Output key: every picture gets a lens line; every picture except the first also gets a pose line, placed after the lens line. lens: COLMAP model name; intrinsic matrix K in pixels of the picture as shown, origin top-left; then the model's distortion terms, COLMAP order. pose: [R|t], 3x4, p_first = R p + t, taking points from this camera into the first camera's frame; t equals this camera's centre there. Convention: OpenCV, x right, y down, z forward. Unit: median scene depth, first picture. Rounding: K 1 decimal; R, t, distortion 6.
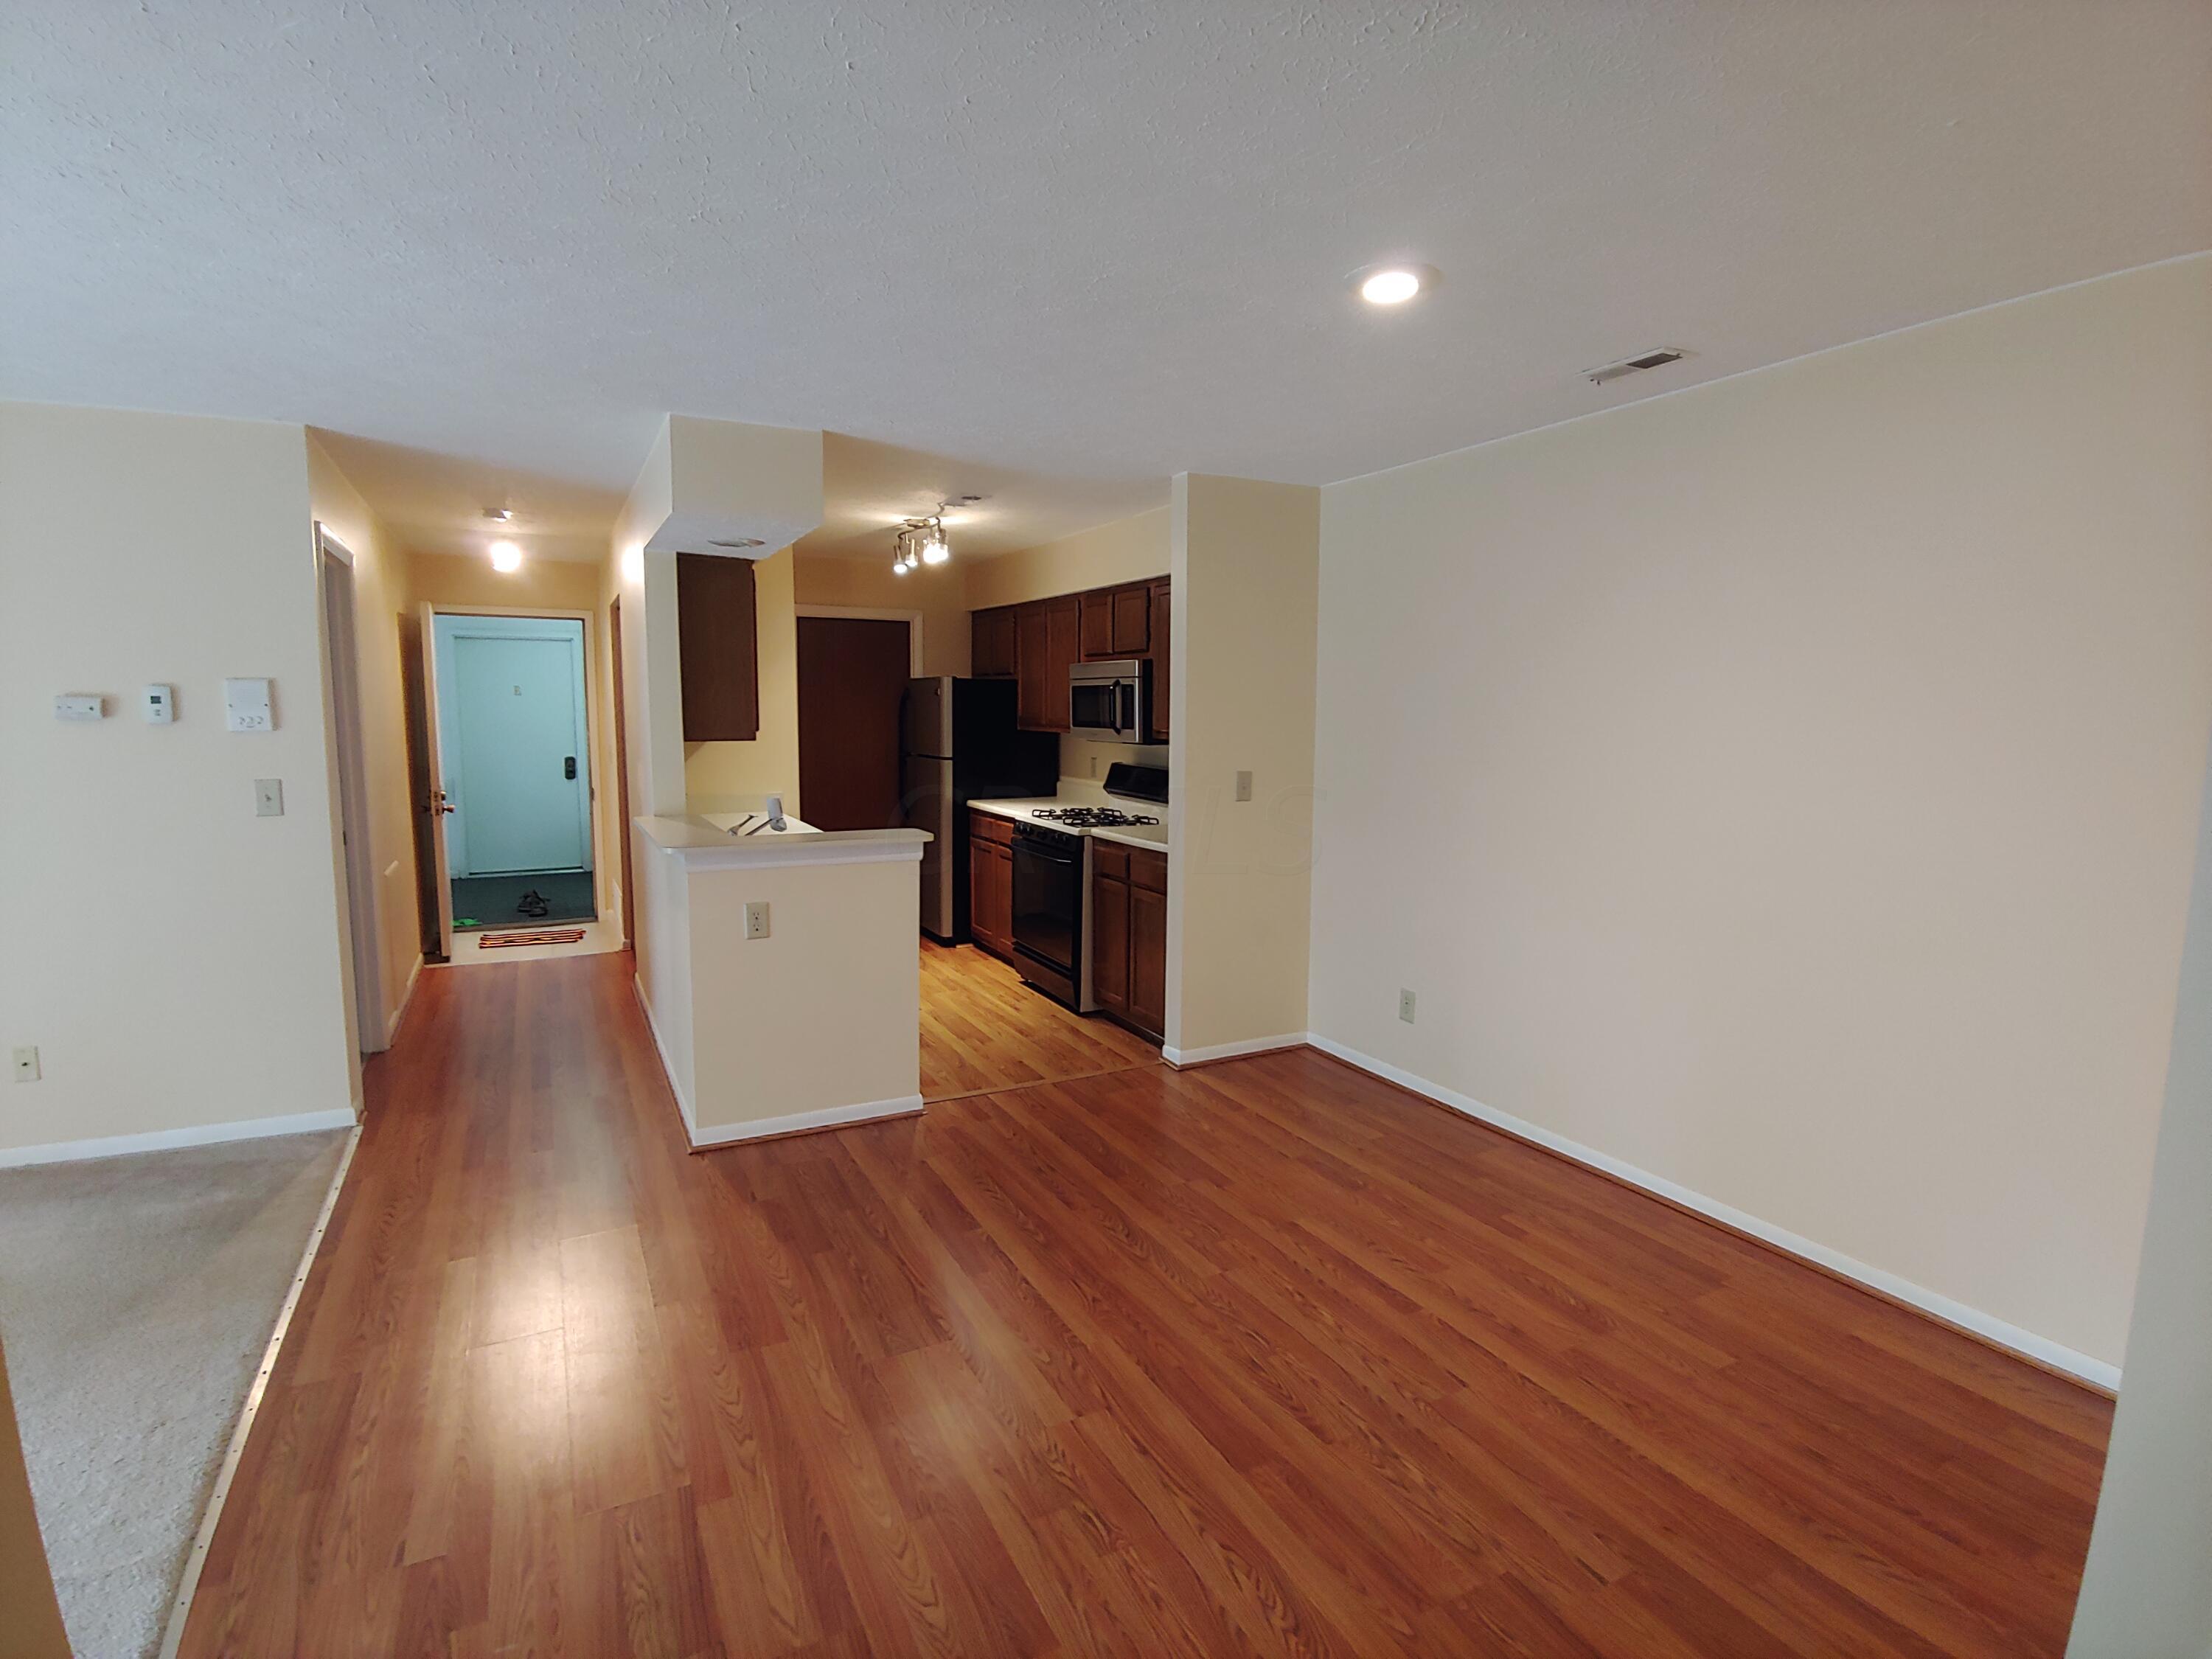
lens RADIAL K [[1110.9, 0, 1110.5], [0, 1110.9, 836.1], [0, 0, 1]] dist [-0.007401, -0.005896]
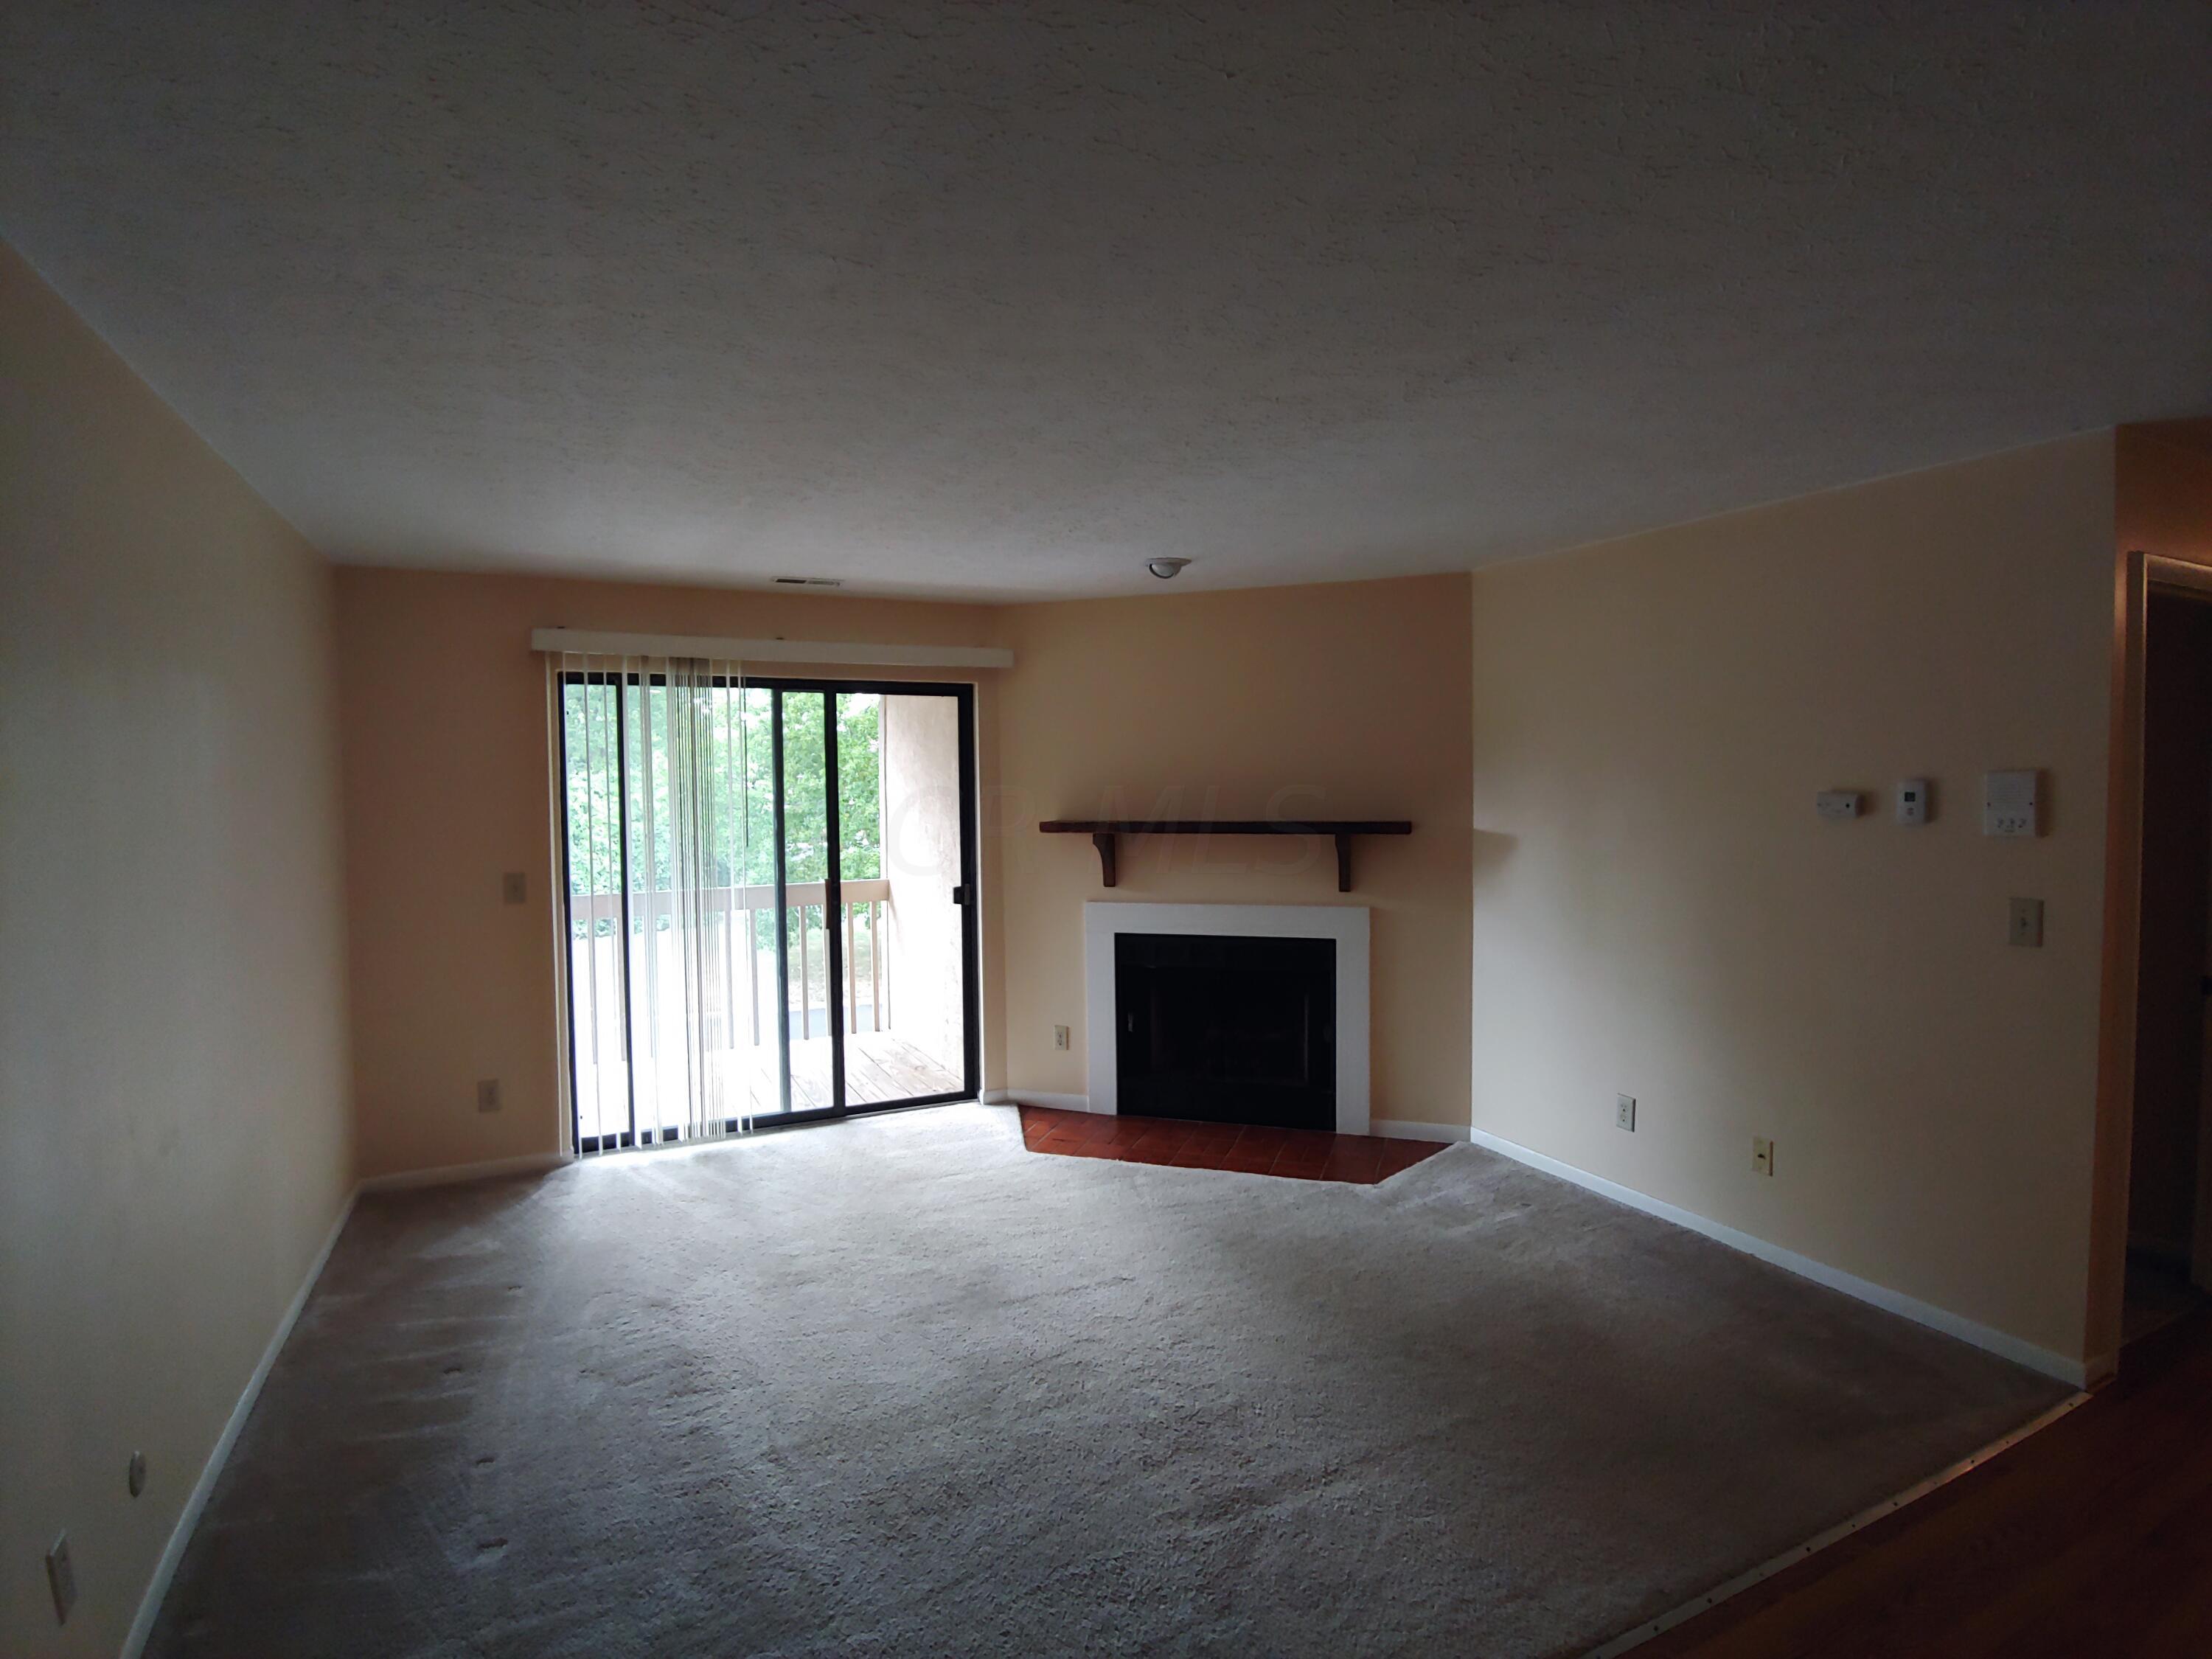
lens RADIAL K [[1110.9, 0, 1111.6], [0, 1110.9, 836.8], [0, 0, 1]] dist [-0.007401, -0.005896]
pose [[-0.023122, 0.043138, -0.998802, 0.023331], [-0.107149, 0.993207, 0.045377, -0.062434], [0.993974, 0.108070, -0.018343, 0.378792]]
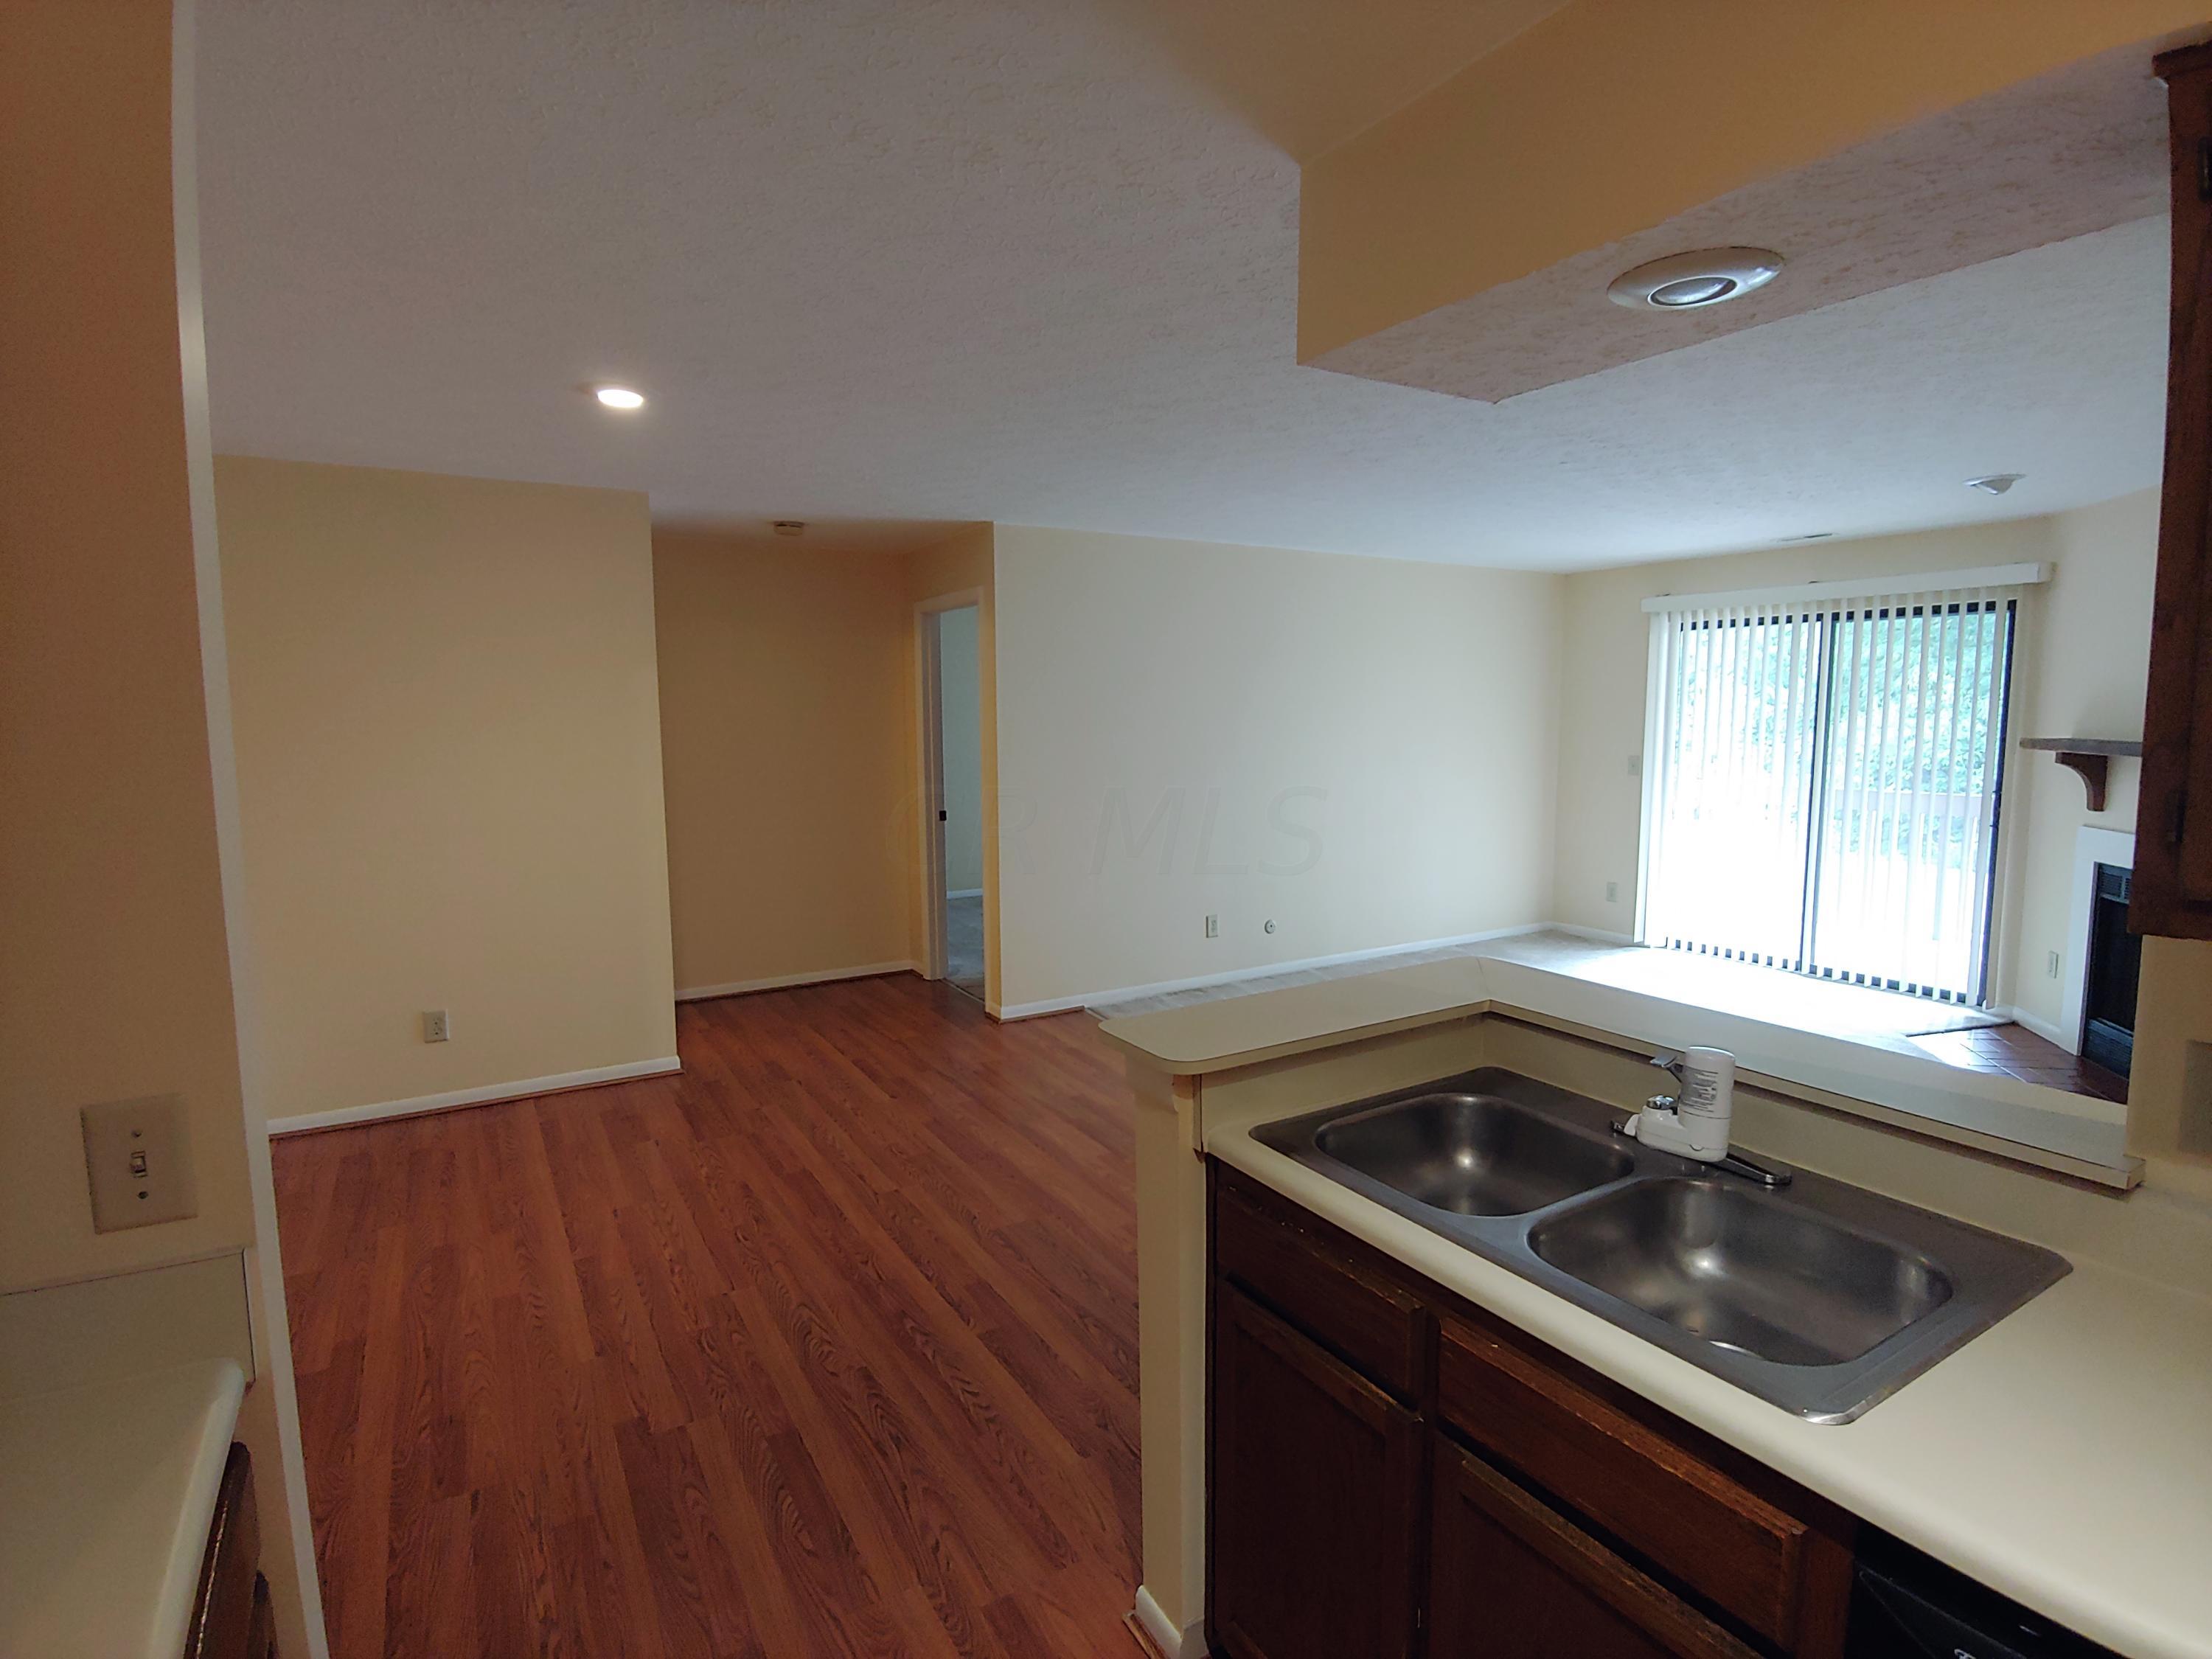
lens RADIAL K [[1110.9, 0, 1110.8], [0, 1110.9, 833.4], [0, 0, 1]] dist [-0.007401, -0.005896]
pose [[-0.998069, 0.007275, -0.061690, -0.150395], [-0.006918, 0.973923, 0.226774, -0.195960], [0.061731, 0.226763, -0.971992, 1.553790]]
